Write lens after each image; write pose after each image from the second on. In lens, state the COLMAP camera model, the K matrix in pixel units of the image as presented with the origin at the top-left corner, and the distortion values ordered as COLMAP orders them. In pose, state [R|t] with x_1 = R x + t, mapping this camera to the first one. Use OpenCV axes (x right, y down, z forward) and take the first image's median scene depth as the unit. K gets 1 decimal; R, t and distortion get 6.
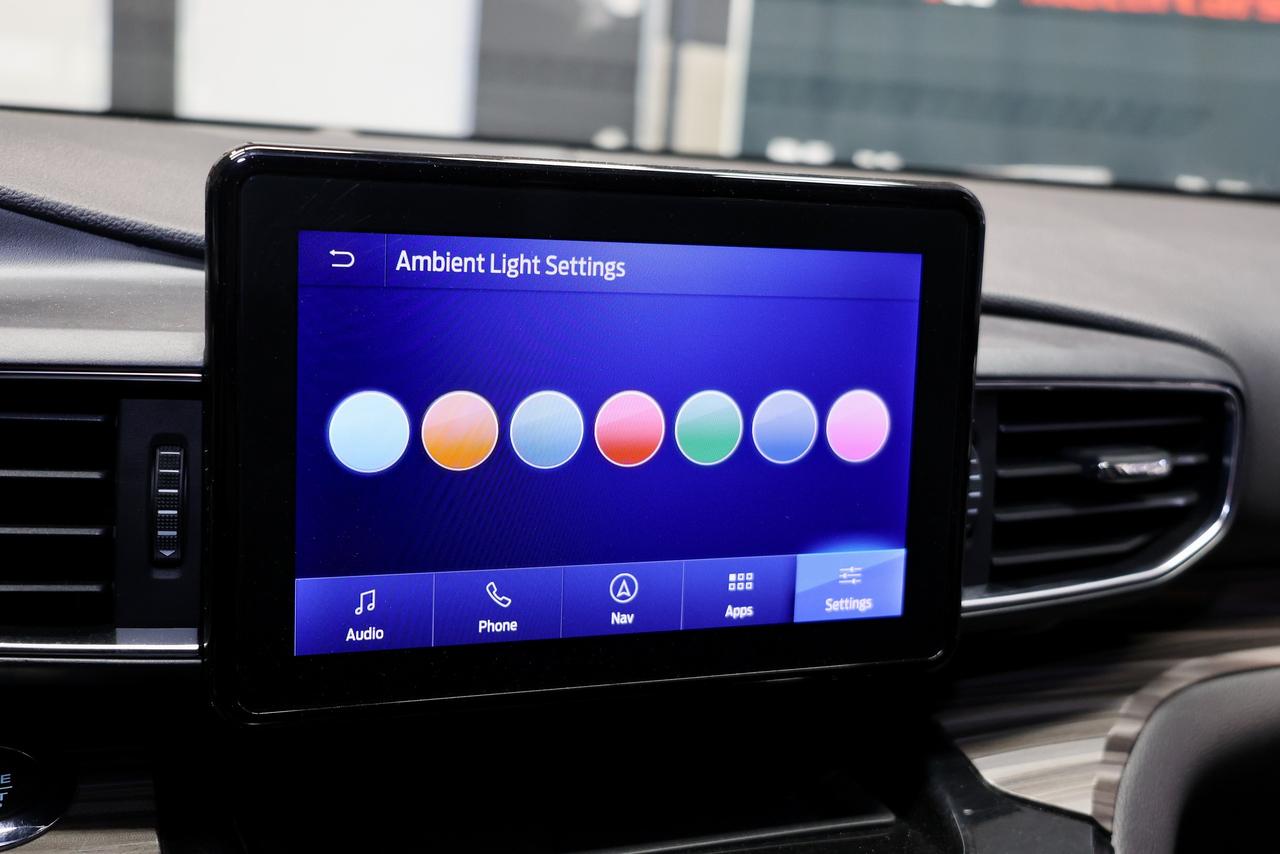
lens RADIAL K [[1469.9, 0, 637.7], [0, 1469.9, 424.1], [0, 0, 1]] dist [0.015469, 0.000000]
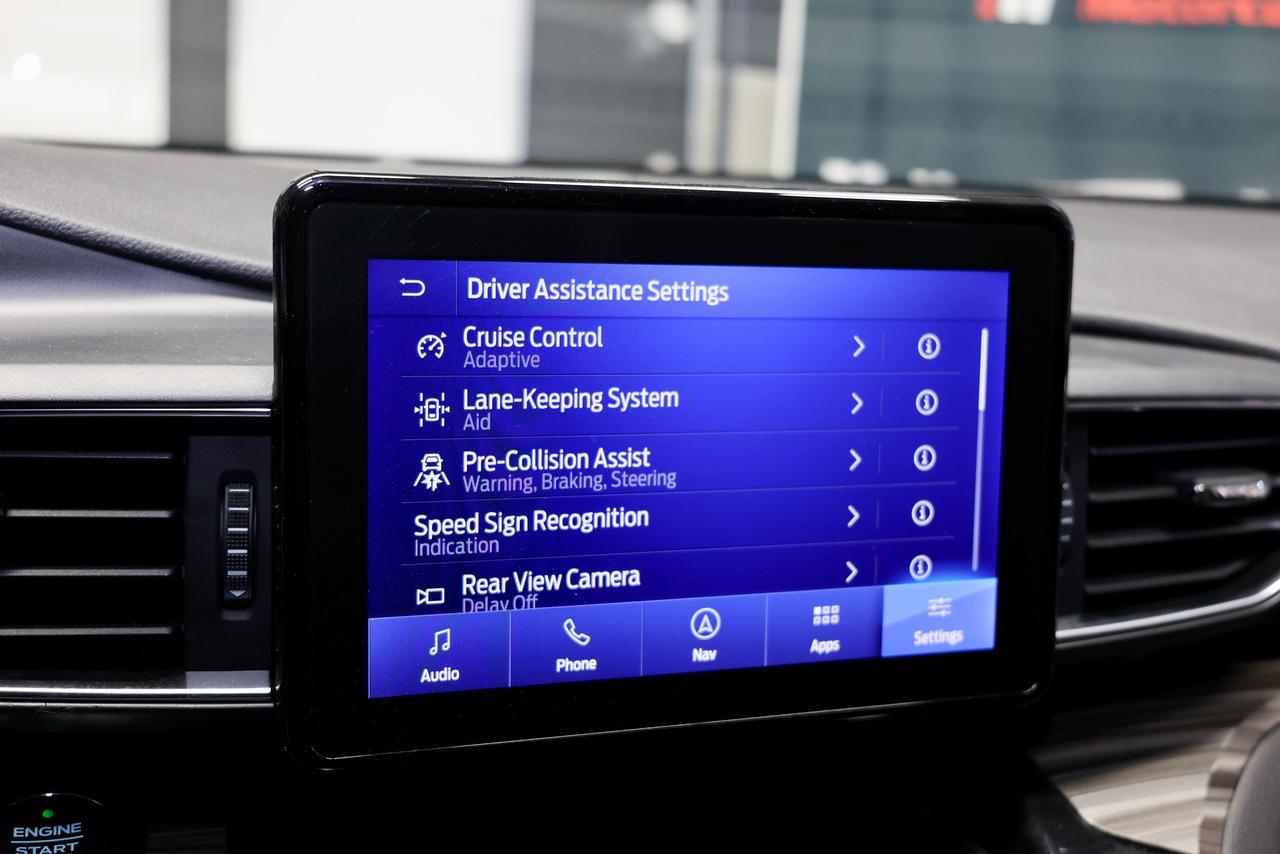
lens RADIAL K [[1469.9, 0, 640.7], [0, 1469.9, 425.3], [0, 0, 1]] dist [0.015469, 0.000000]
pose [[0.999326, -0.015351, -0.033343, -0.016578], [0.014838, 0.999769, -0.015577, -0.003608], [0.033574, 0.015072, 0.999323, 0.031028]]
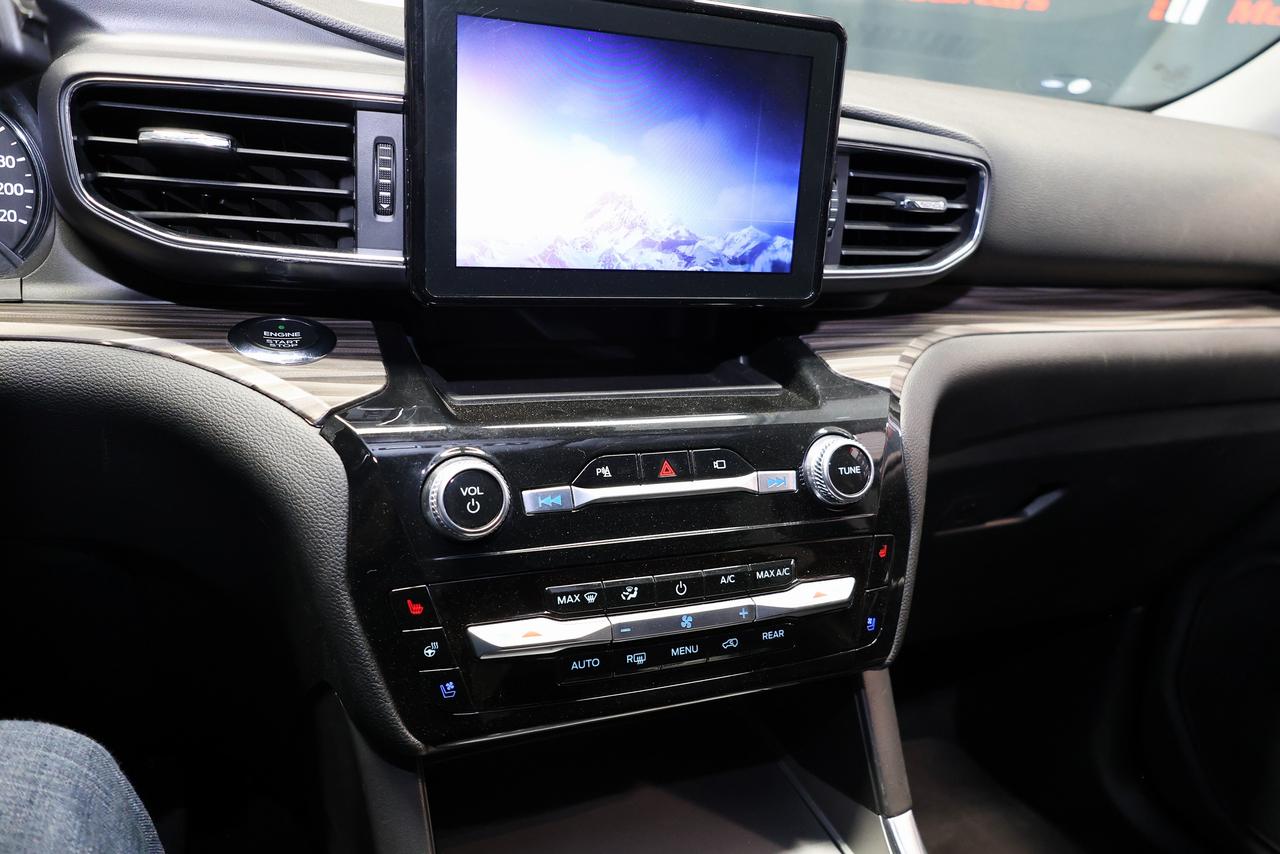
lens RADIAL K [[936.3, 0, 637.8], [0, 936.3, 429.7], [0, 0, 1]] dist [0.017502, -0.016465]
pose [[0.999672, 0.014532, 0.021098, -0.026536], [-0.017269, 0.990564, 0.135958, 0.167330], [-0.018923, -0.136278, 0.990490, -0.150192]]
